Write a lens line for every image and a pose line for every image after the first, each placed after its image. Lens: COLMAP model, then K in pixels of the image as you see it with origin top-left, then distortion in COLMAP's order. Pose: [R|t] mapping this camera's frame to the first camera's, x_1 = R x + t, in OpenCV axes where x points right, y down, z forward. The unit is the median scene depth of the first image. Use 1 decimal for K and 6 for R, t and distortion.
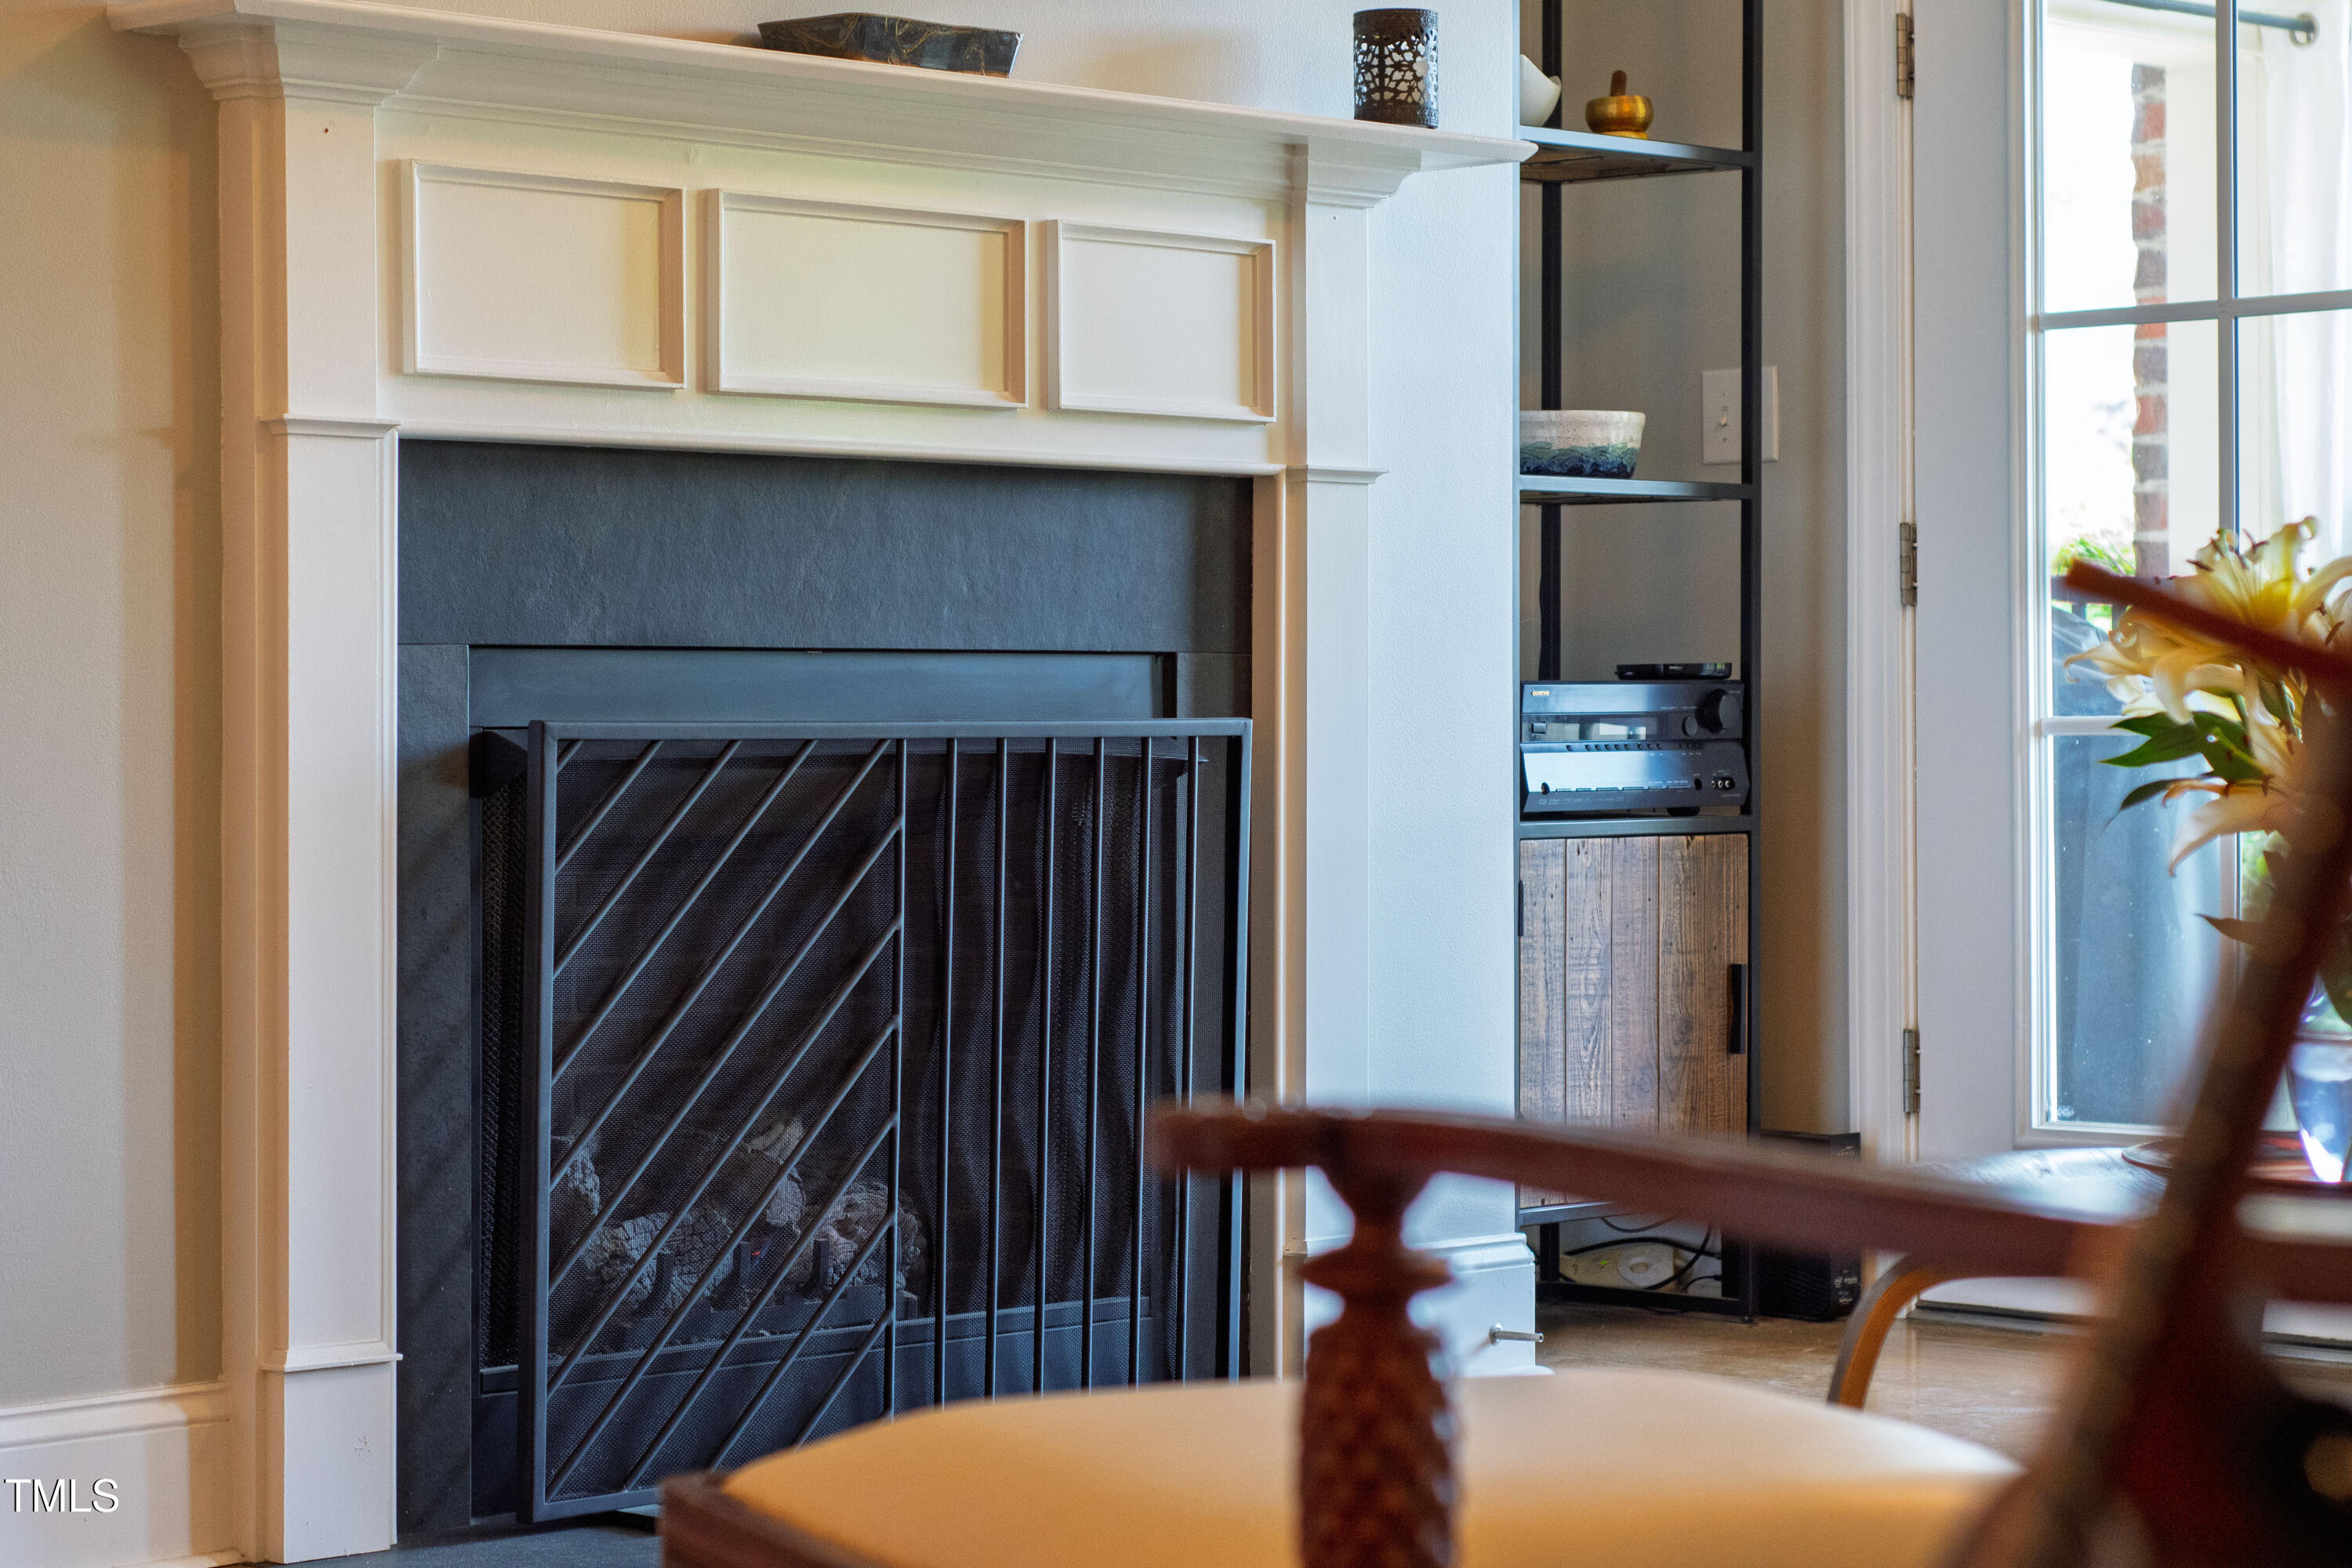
lens RADIAL K [[5318.5, 0, 1173.7], [0, 5318.5, 779.4], [0, 0, 1]] dist [-0.007690, 0.000000]
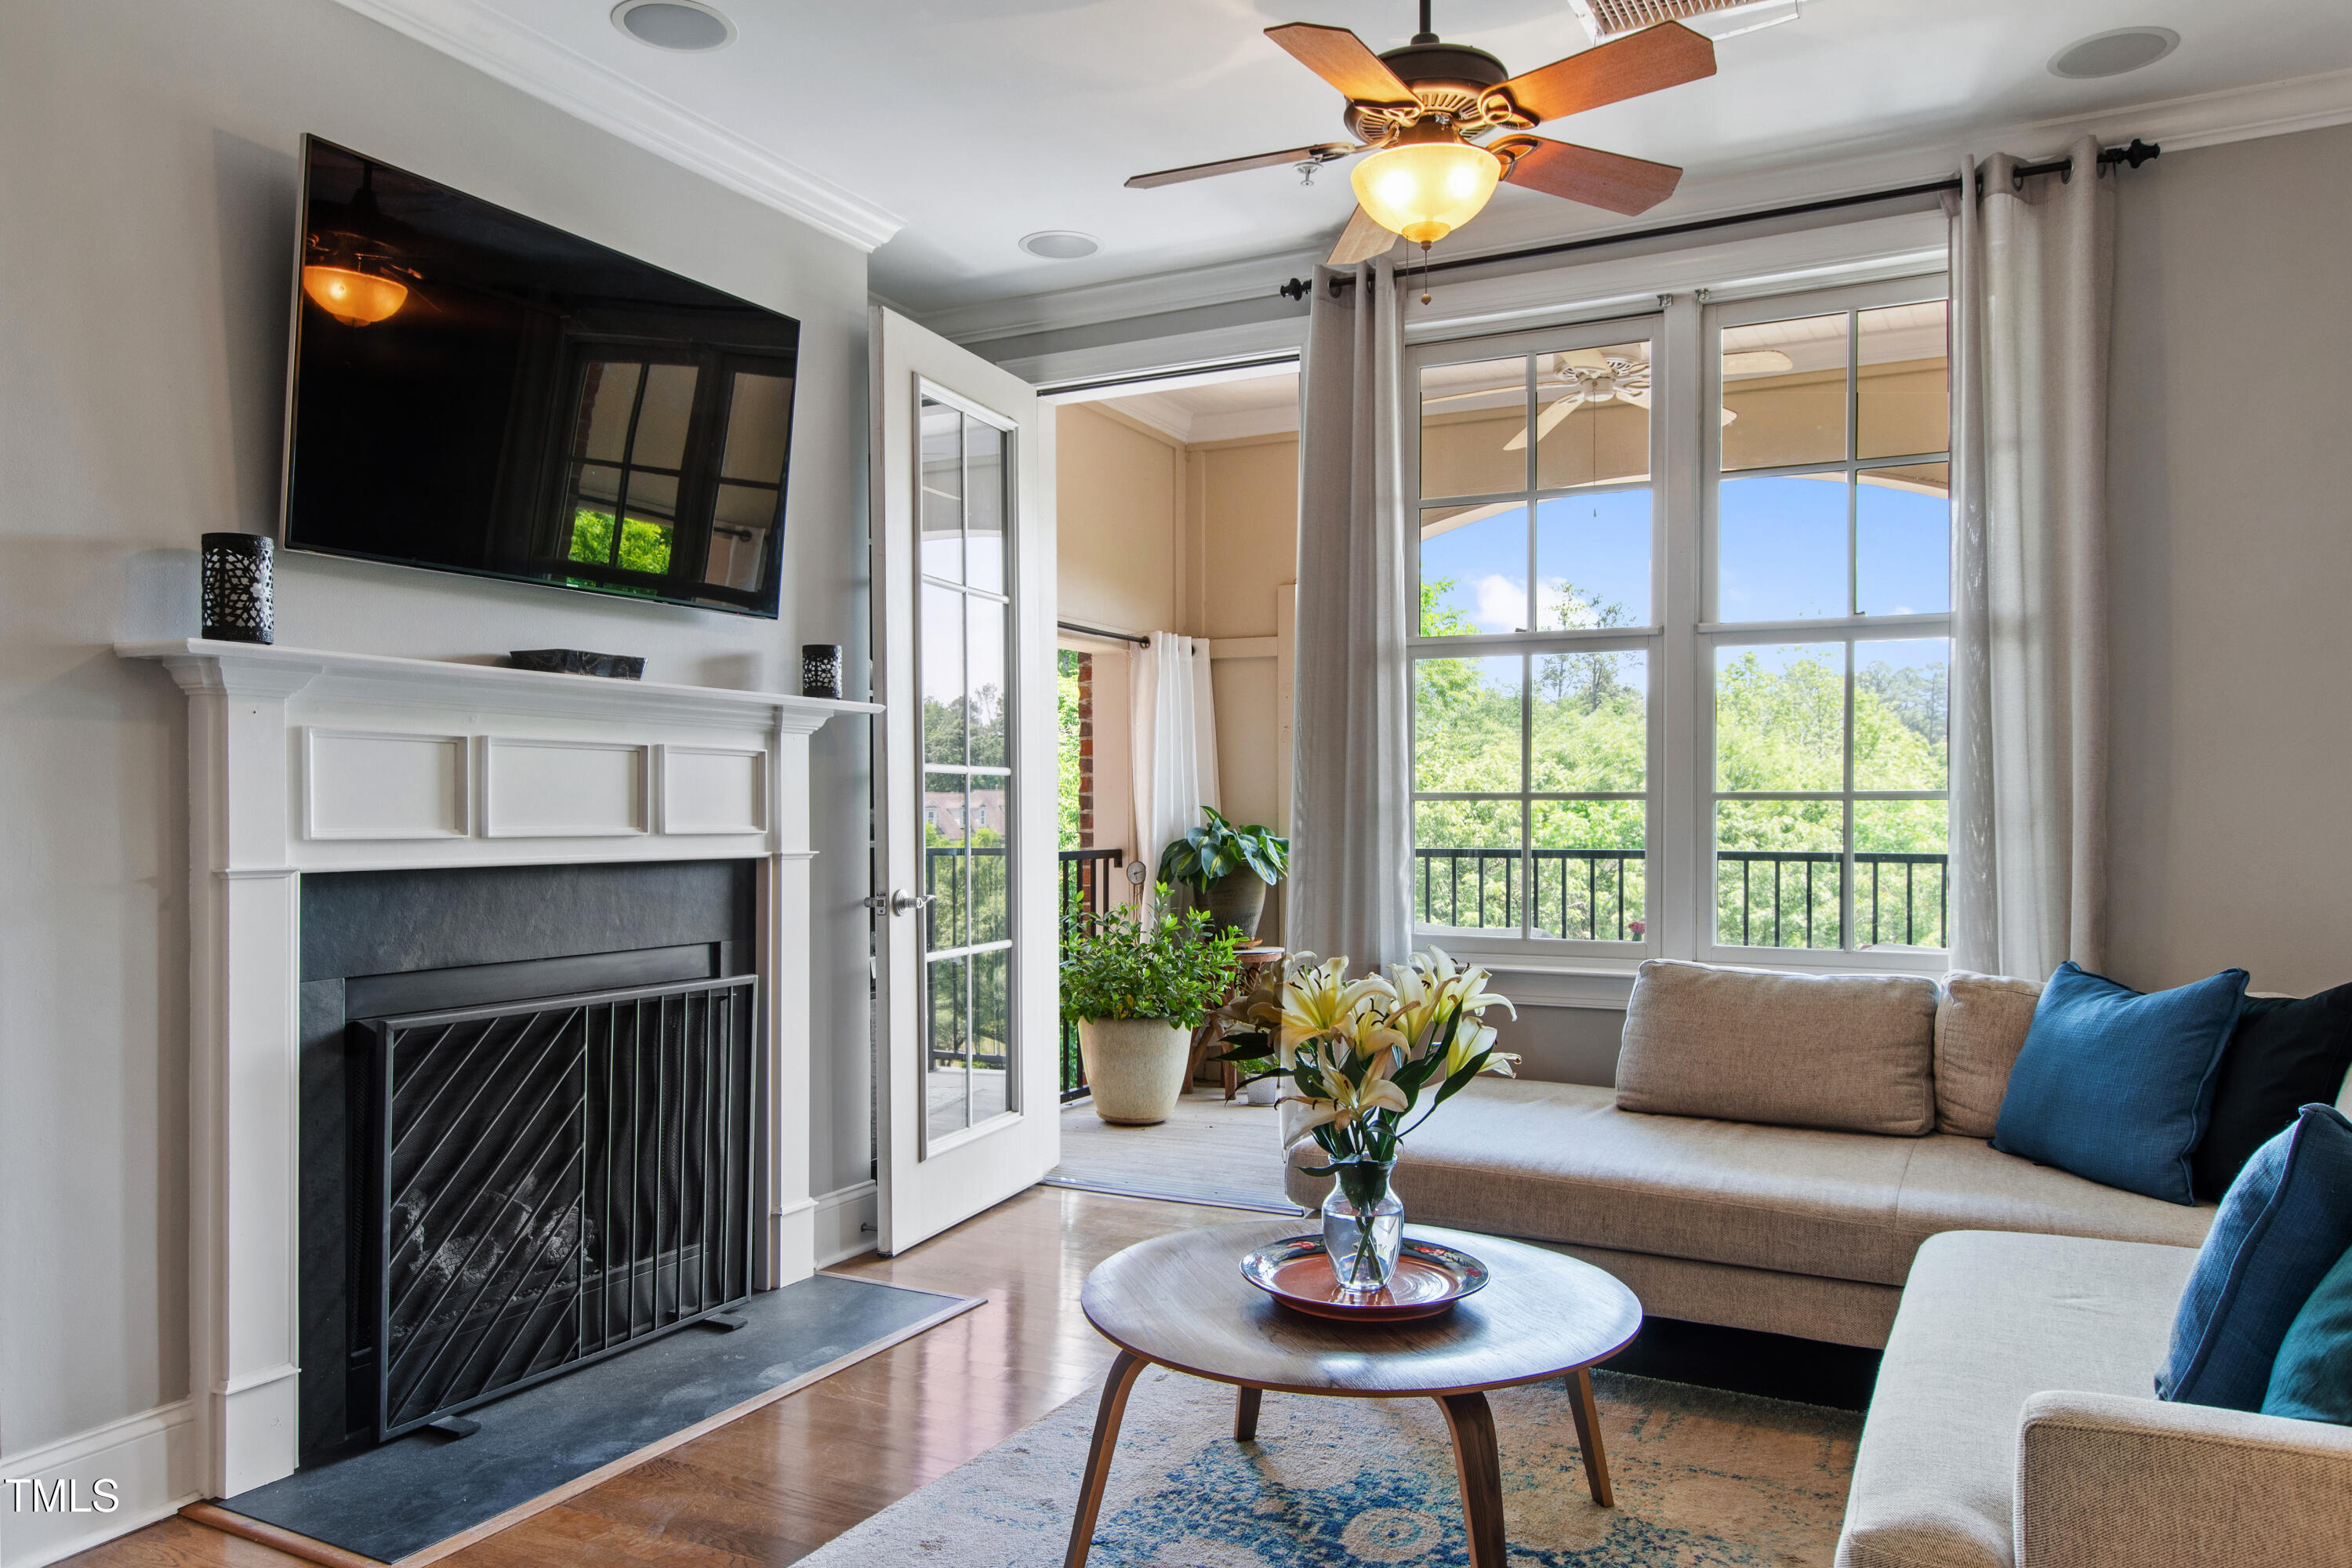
lens RADIAL K [[1617.7, 0, 1175.9], [0, 1617.7, 807.0], [0, 0, 1]] dist [-0.009491, 0.001620]
pose [[0.955663, 0.000213, 0.294461, -0.017804], [0.003437, 0.999924, -0.011875, -0.078055], [-0.294441, 0.012361, 0.955590, 0.355414]]
